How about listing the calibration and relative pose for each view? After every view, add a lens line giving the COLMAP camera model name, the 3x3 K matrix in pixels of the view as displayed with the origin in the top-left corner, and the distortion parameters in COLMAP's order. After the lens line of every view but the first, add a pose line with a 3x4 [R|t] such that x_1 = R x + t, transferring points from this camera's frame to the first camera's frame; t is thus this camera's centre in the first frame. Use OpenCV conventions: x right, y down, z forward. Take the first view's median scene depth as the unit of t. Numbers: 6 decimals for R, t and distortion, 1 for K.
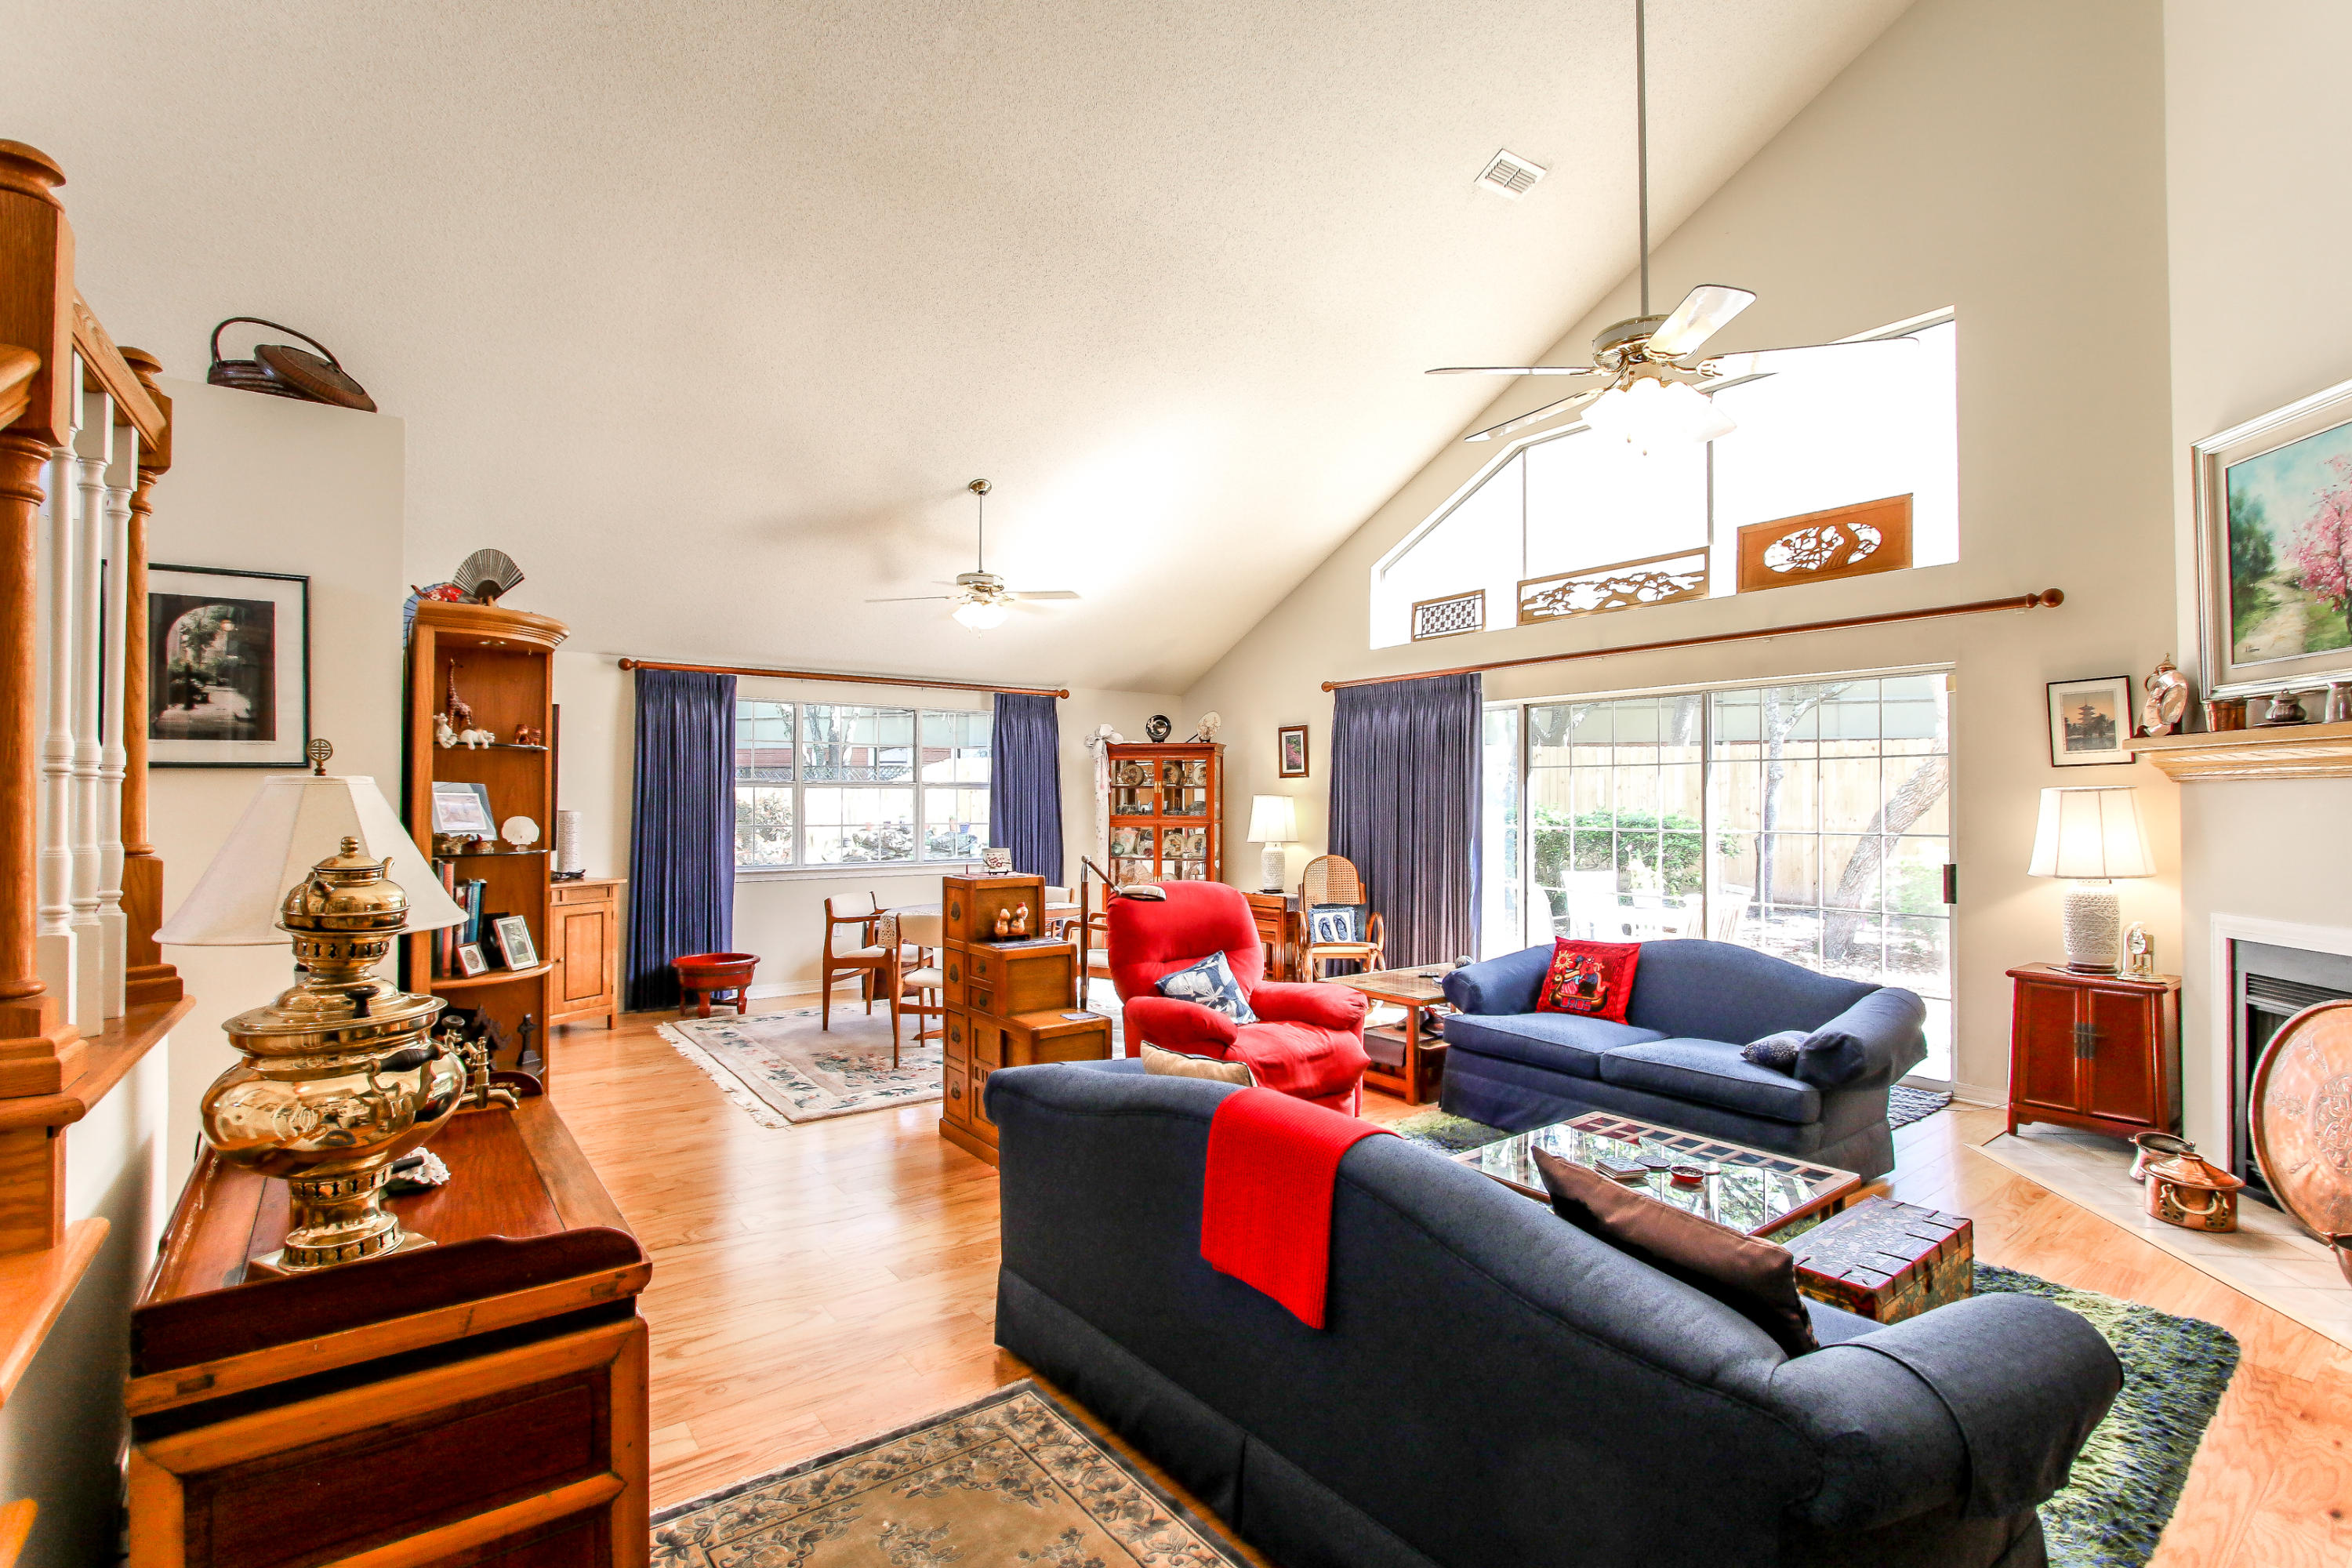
lens RADIAL K [[1081.5, 0, 1175.5], [0, 1081.5, 791.8], [0, 0, 1]] dist [-0.014948, 0.000979]
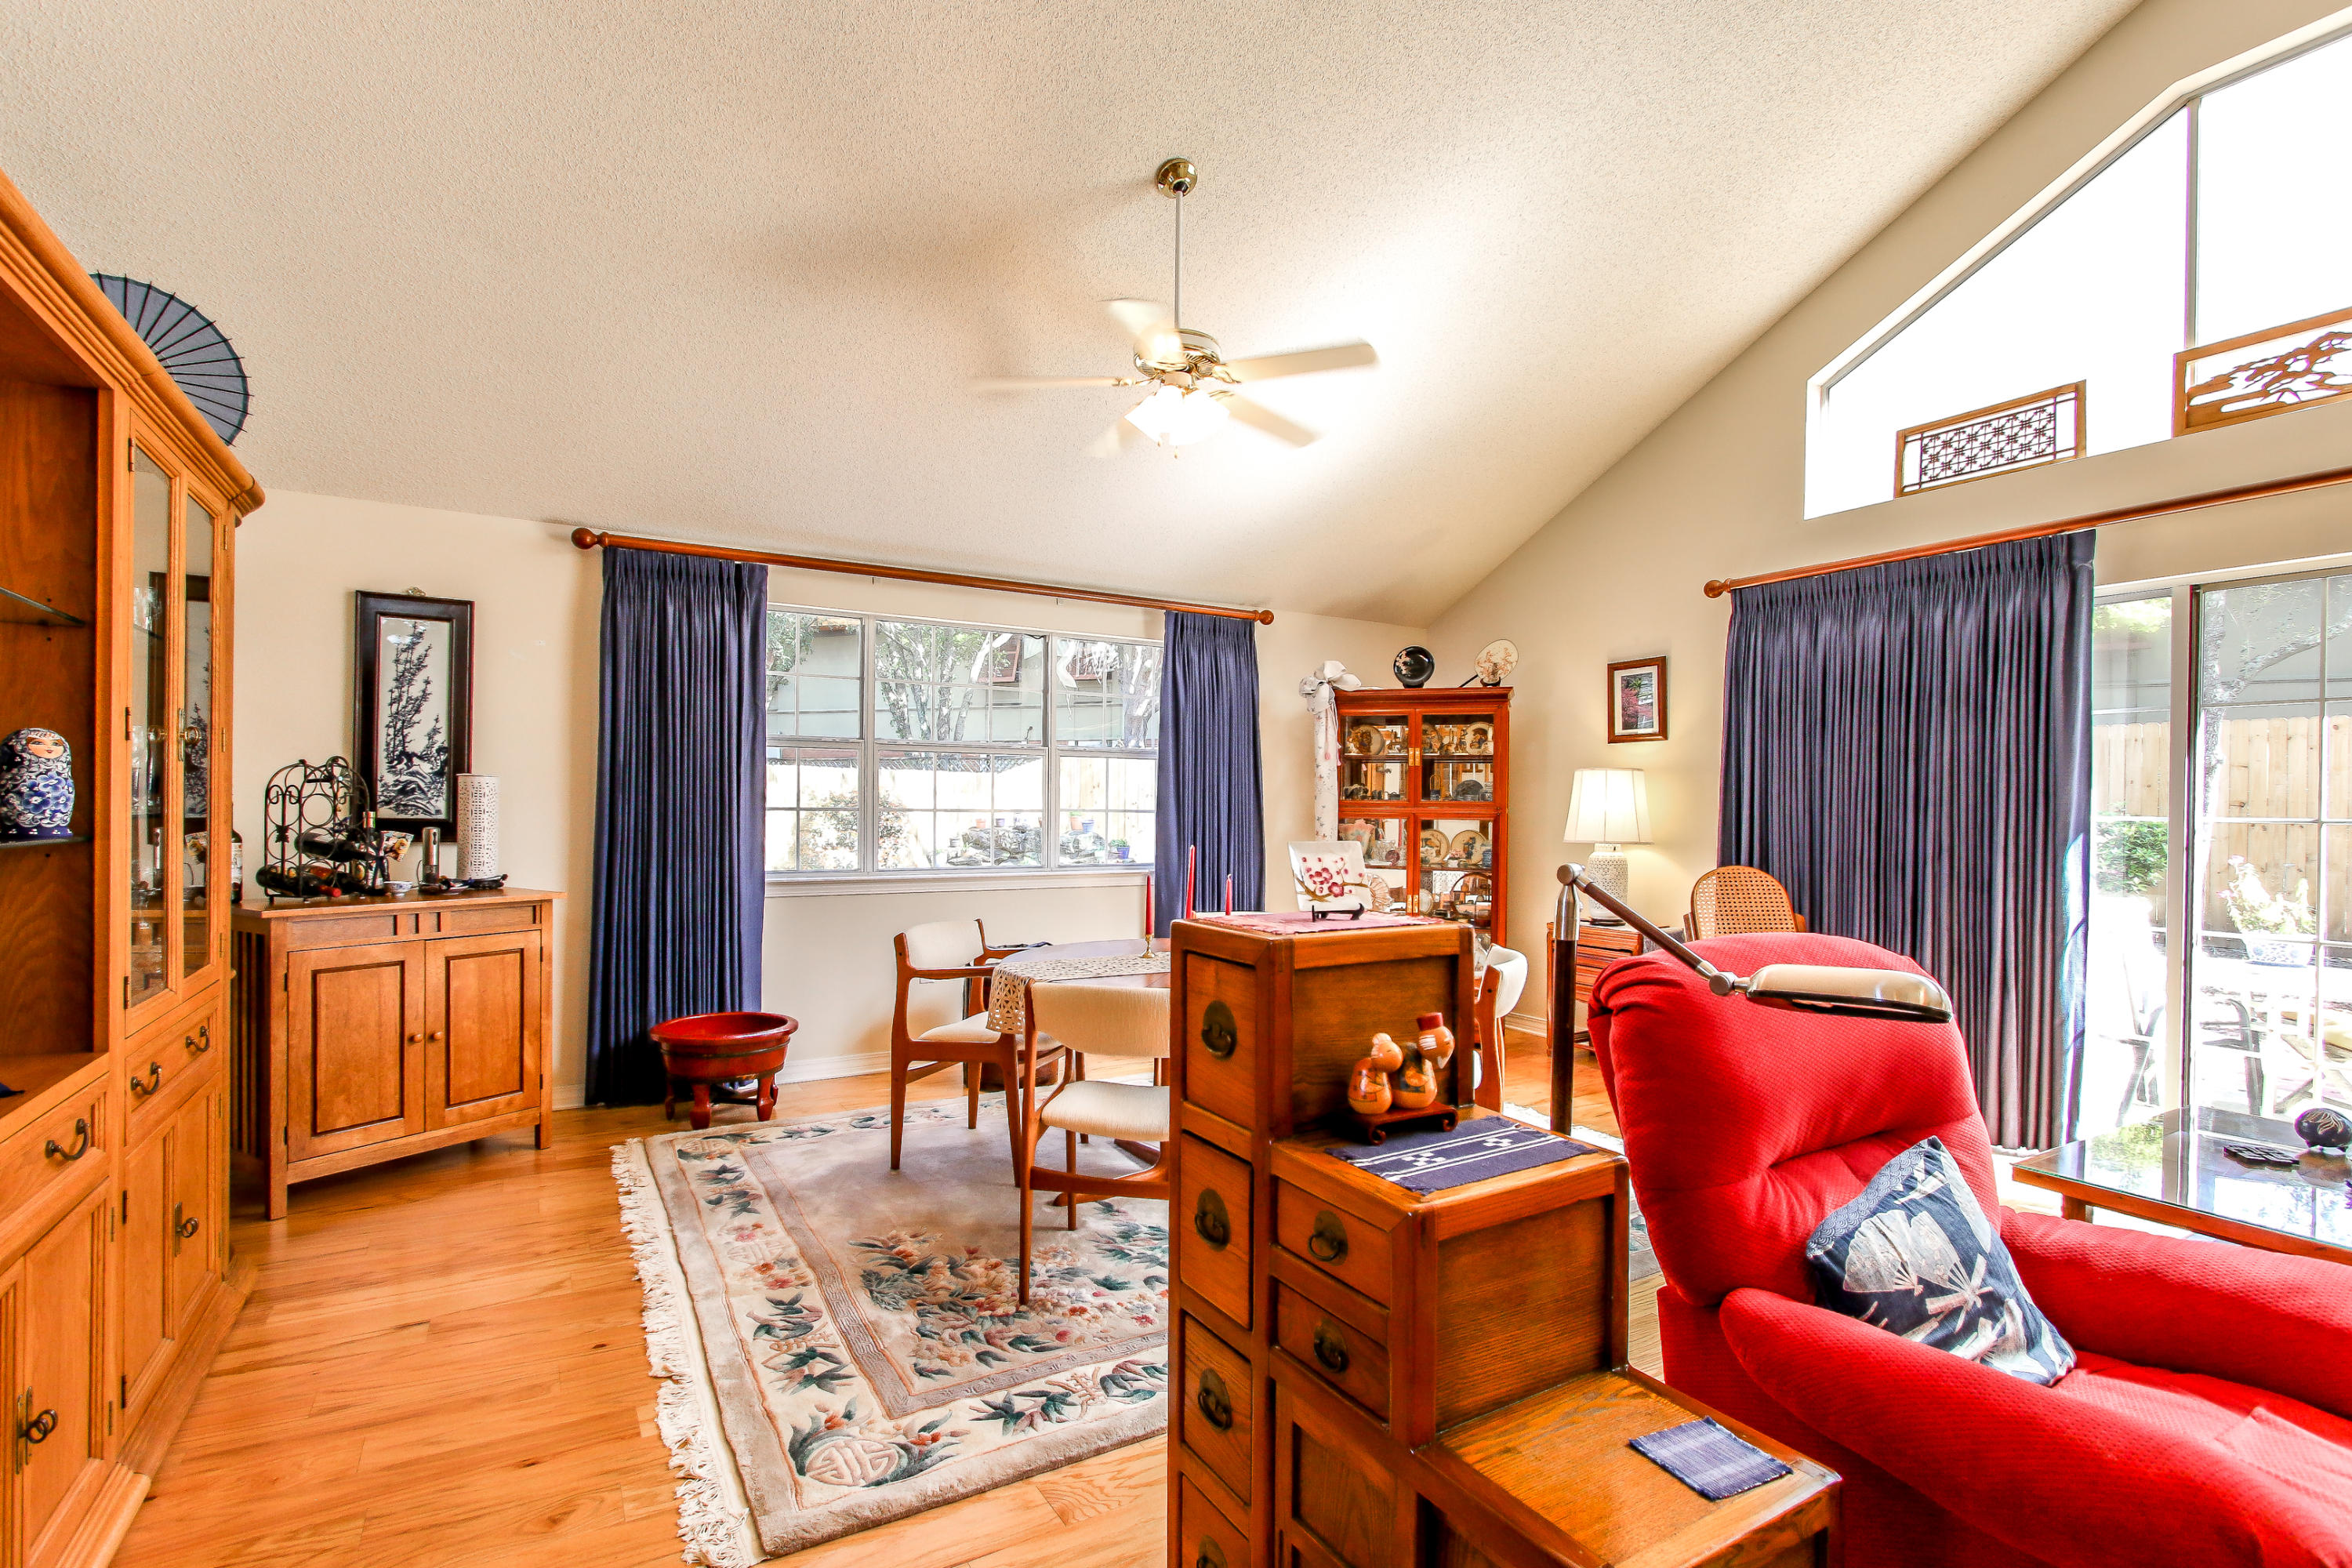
lens RADIAL K [[1086.1, 0, 1177.7], [0, 1086.1, 817.2], [0, 0, 1]] dist [-0.003157, 0.000209]
pose [[0.995118, 0.008752, -0.098299, -0.121110], [-0.006844, 0.999782, 0.019737, 0.026073], [0.098451, -0.018968, 0.994961, 0.442773]]
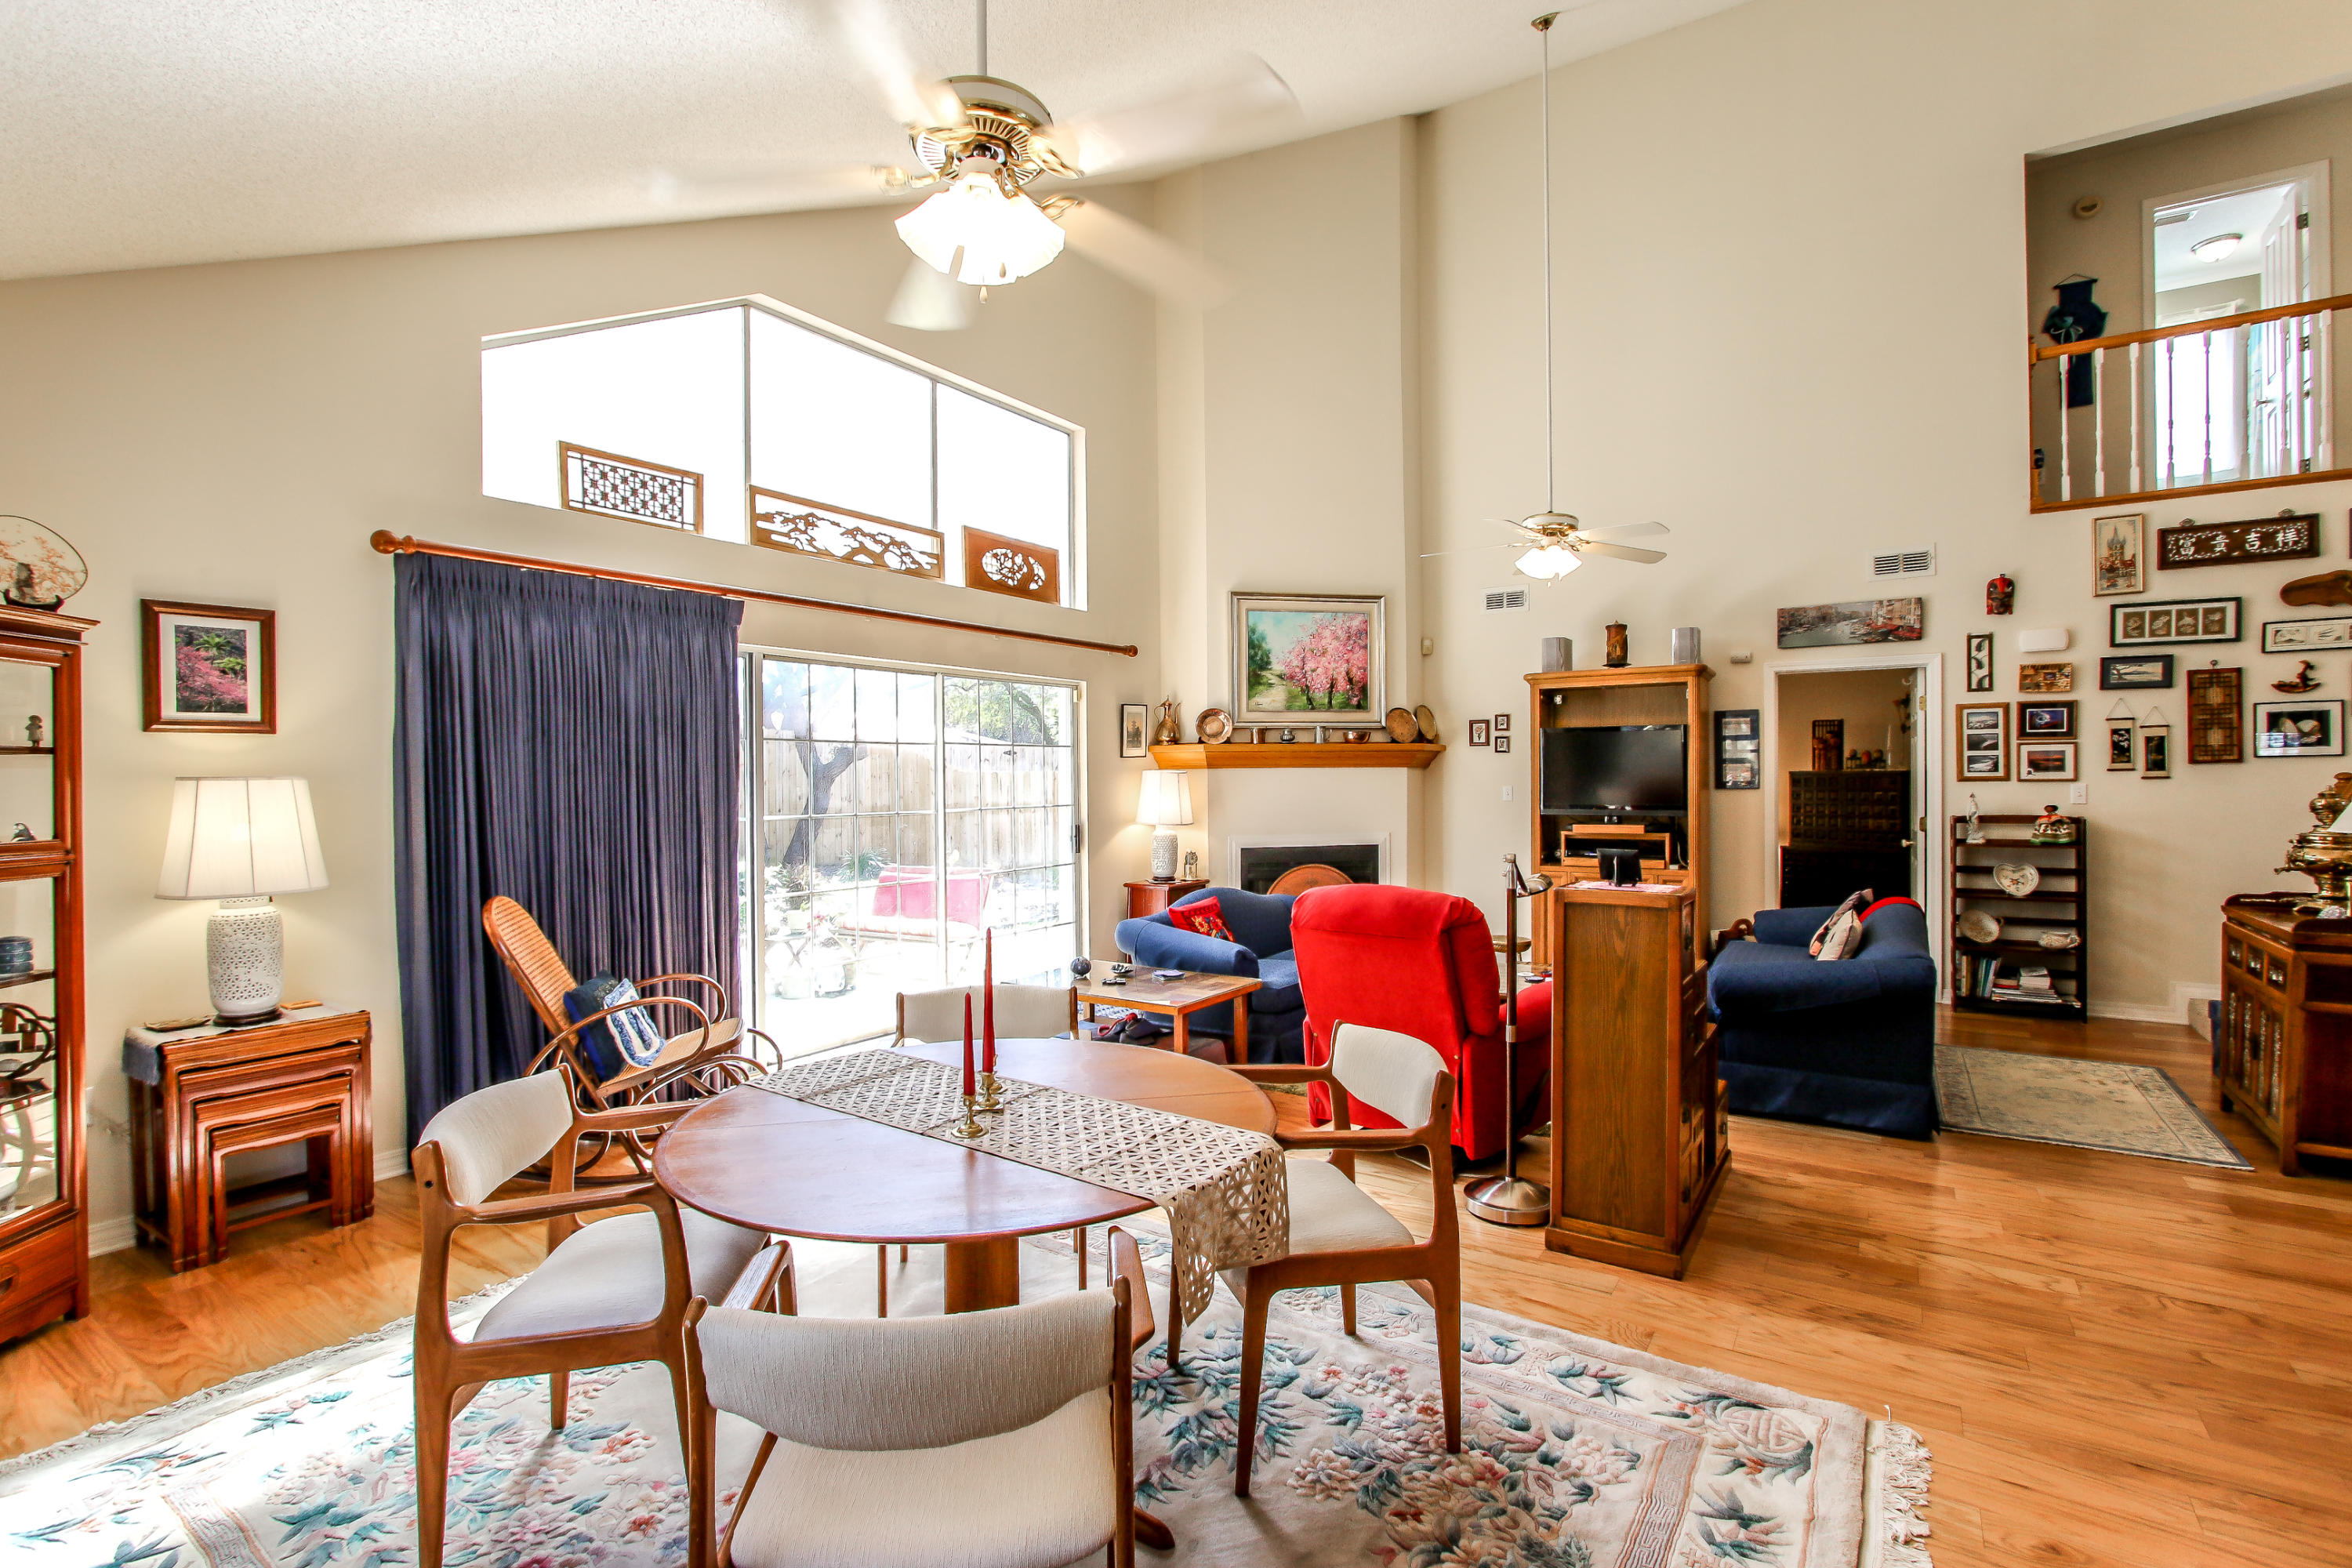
lens RADIAL K [[1081.5, 0, 1175.5], [0, 1081.5, 791.8], [0, 0, 1]] dist [-0.014948, 0.000979]
pose [[-0.331116, -0.014681, 0.943476, -0.497627], [-0.002816, 0.999890, 0.014571, 0.002629], [-0.943586, 0.002167, -0.331121, 1.020929]]
